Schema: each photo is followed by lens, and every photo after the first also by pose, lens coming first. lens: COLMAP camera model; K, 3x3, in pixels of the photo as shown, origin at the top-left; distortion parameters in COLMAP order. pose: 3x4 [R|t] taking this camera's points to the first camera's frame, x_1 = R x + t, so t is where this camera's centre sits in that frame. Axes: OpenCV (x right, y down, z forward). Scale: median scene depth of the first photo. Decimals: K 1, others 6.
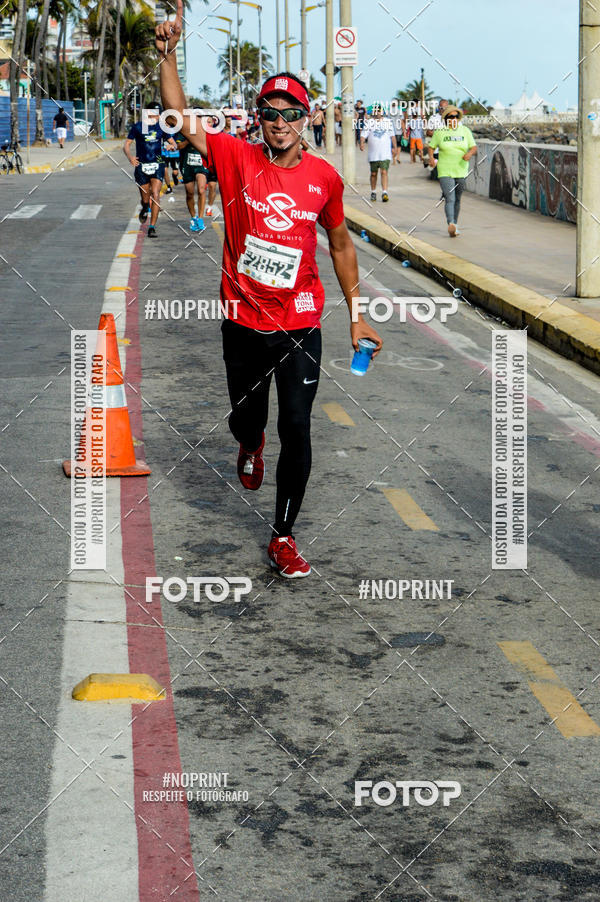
lens RADIAL K [[2370.6, 0, 300.0], [0, 2370.6, 451.0], [0, 0, 1]] dist [-0.081599, -0.320036]
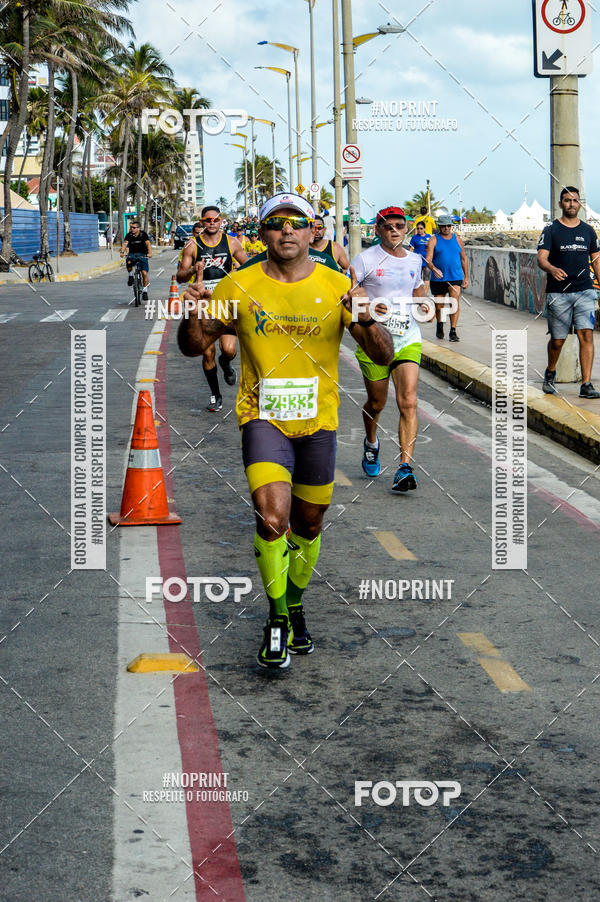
lens RADIAL K [[2331.9, 0, 317.0], [0, 2331.9, 452.4], [0, 0, 1]] dist [-0.080969, -0.518363]
pose [[0.999957, -0.009278, 0.000055, 0.004174], [0.009271, 0.999000, -0.043736, 0.017942], [0.000351, 0.043735, 0.999043, -0.126827]]
